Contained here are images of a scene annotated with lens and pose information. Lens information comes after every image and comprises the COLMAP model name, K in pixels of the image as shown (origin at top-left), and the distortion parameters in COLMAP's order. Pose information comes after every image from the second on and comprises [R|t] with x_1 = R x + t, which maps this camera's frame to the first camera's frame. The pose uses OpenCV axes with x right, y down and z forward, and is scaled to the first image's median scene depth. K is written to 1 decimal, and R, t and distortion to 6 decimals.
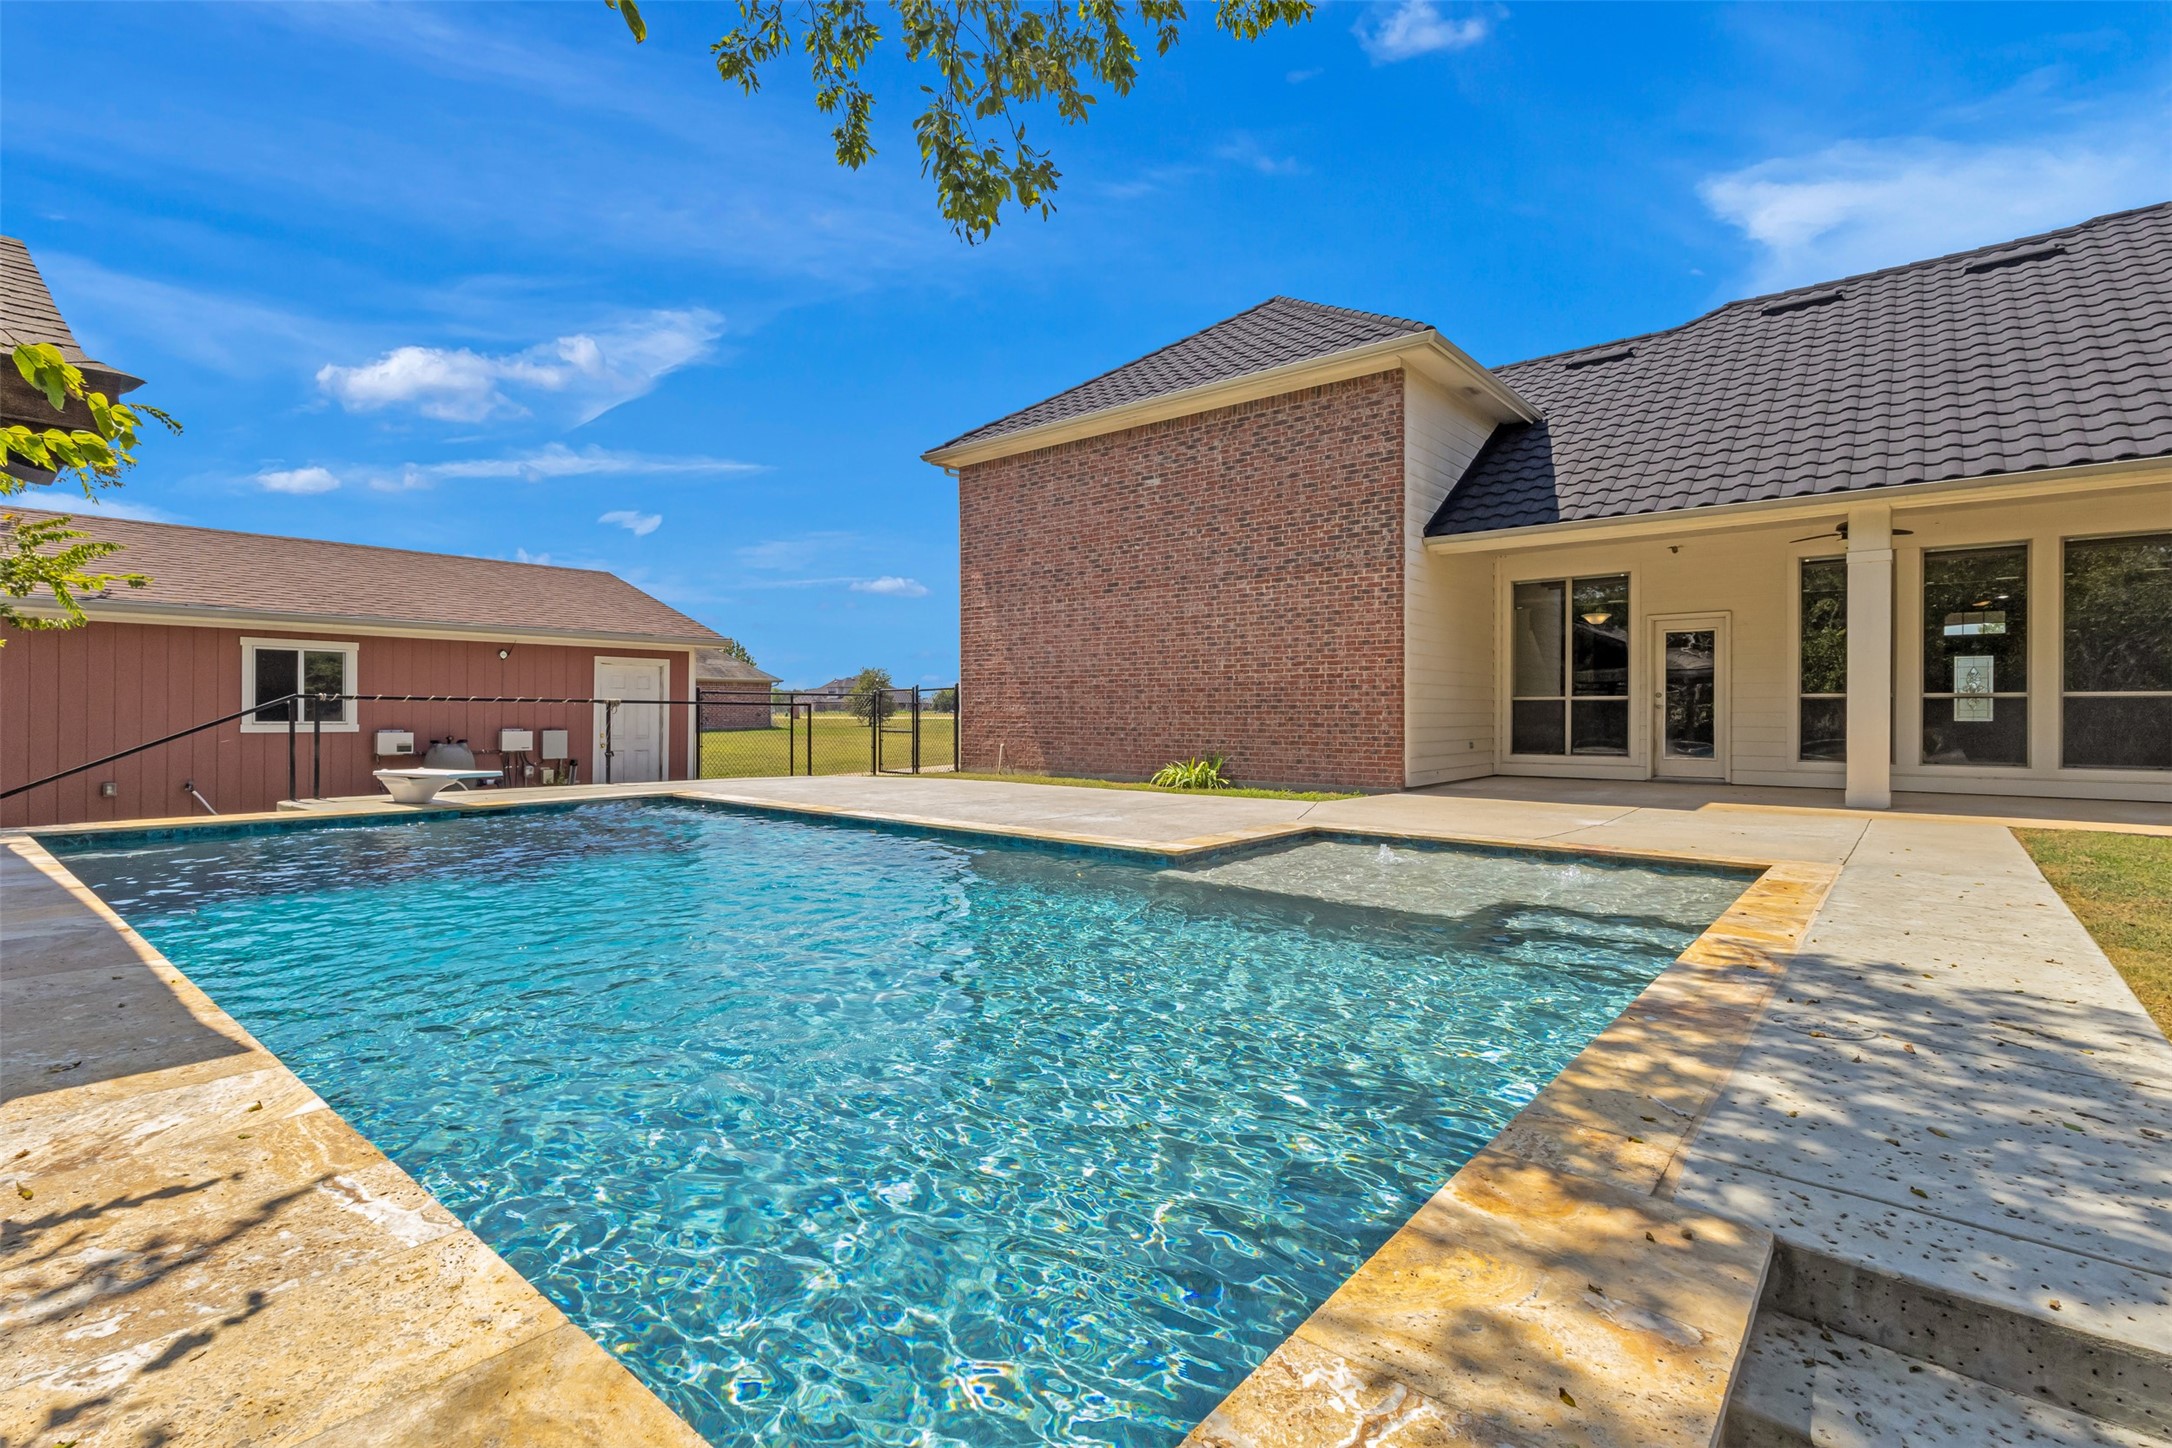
lens RADIAL K [[1026.4, 0, 1086.6], [0, 1026.4, 722.4], [0, 0, 1]] dist [0.004933, 0.000159]
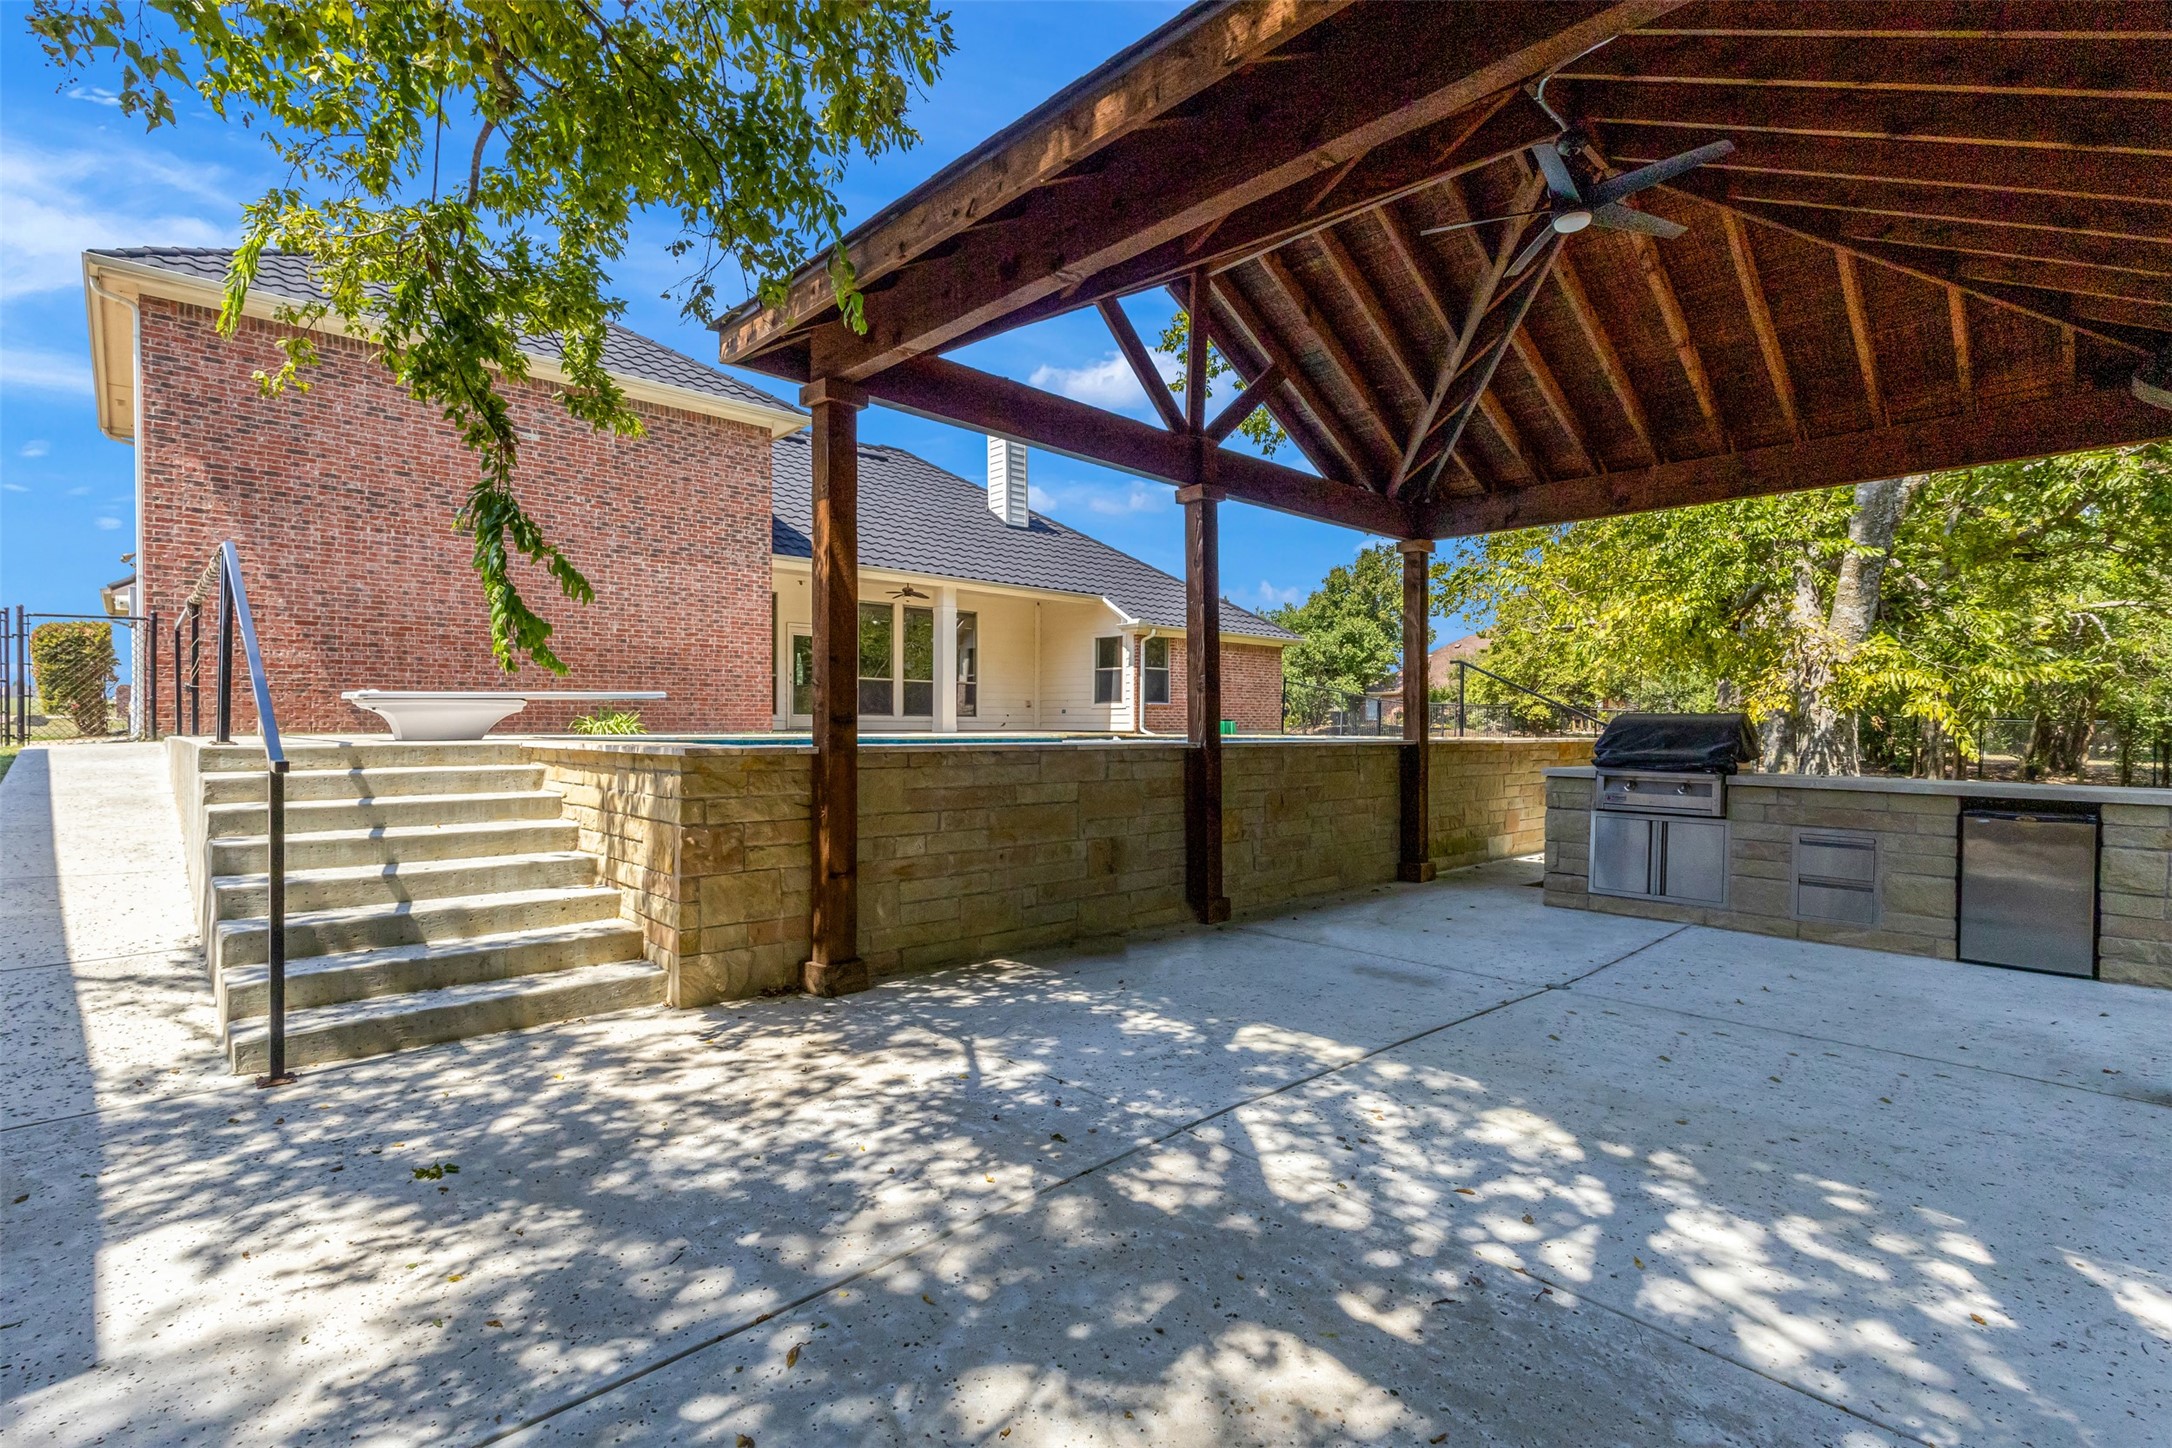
lens RADIAL K [[1026.4, 0, 1085.2], [0, 1026.4, 720.3], [0, 0, 1]] dist [0.004933, 0.000159]
pose [[0.117044, -0.005002, 0.993114, -0.947628], [-0.003226, 0.999980, 0.005417, 0.037061], [-0.993121, -0.003838, 0.117026, 0.382199]]
